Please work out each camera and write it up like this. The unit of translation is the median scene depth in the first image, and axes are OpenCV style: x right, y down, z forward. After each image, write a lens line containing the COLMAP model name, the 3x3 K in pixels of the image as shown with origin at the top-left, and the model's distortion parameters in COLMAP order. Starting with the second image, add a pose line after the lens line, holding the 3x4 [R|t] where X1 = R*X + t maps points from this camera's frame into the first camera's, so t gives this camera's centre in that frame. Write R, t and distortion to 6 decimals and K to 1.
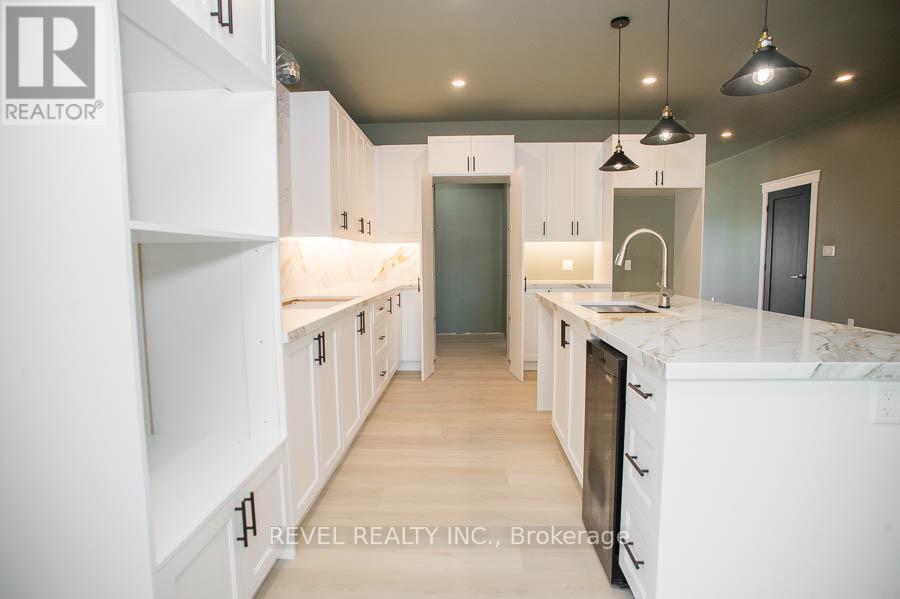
lens RADIAL K [[461.4, 0, 444.7], [0, 461.4, 299.3], [0, 0, 1]] dist [-0.089222, 0.049438]
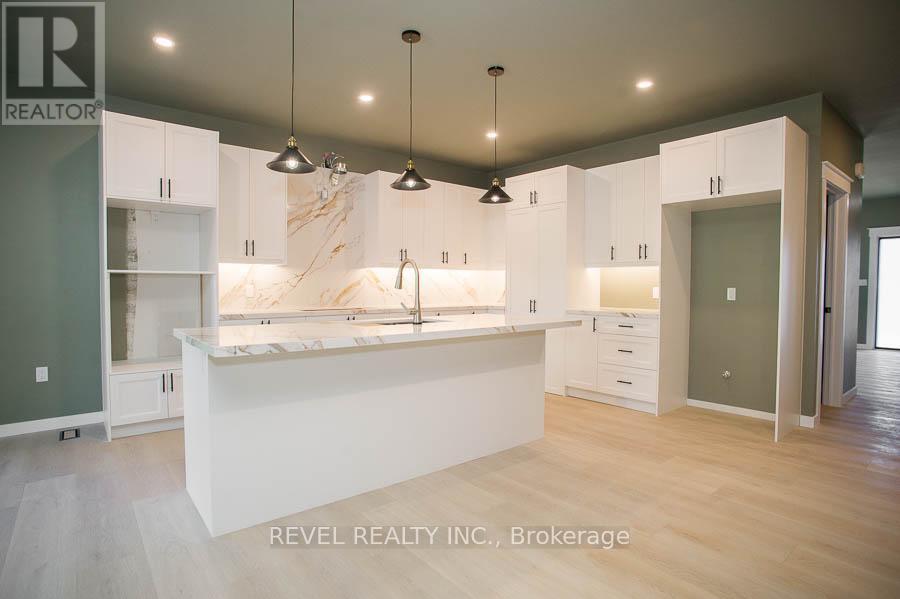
lens RADIAL K [[461.4, 0, 444.7], [0, 461.4, 299.3], [0, 0, 1]] dist [-0.089222, 0.049438]
pose [[0.670909, 0.035654, -0.740682, 1.415981], [-0.074844, 0.996999, -0.019802, -0.029206], [0.737753, 0.068721, 0.671564, 0.235917]]
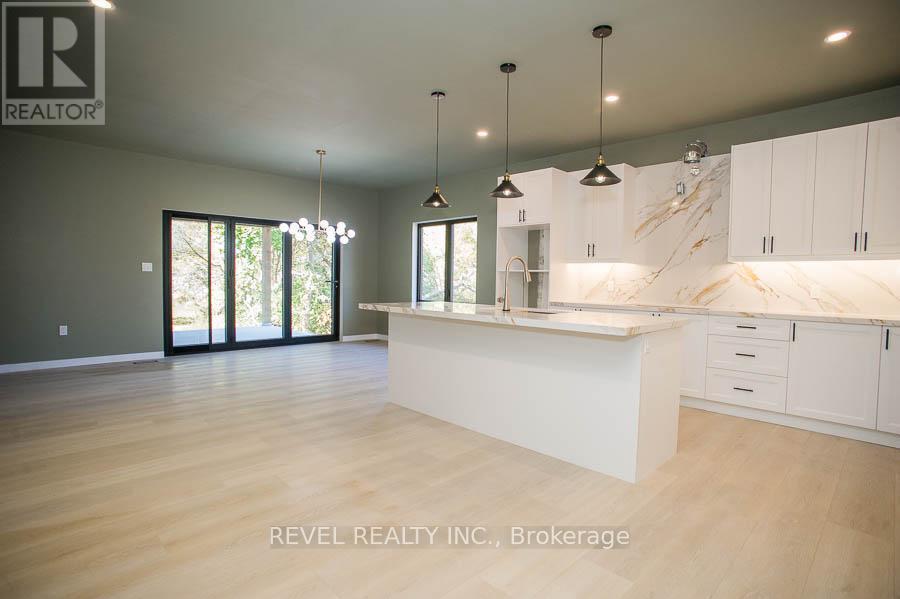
lens RADIAL K [[461.4, 0, 444.7], [0, 461.4, 299.3], [0, 0, 1]] dist [-0.089222, 0.049438]
pose [[-0.677715, 0.028761, -0.734762, 1.665183], [-0.075100, 0.991302, 0.108073, -0.154340], [0.731480, 0.128424, -0.669660, 1.790428]]
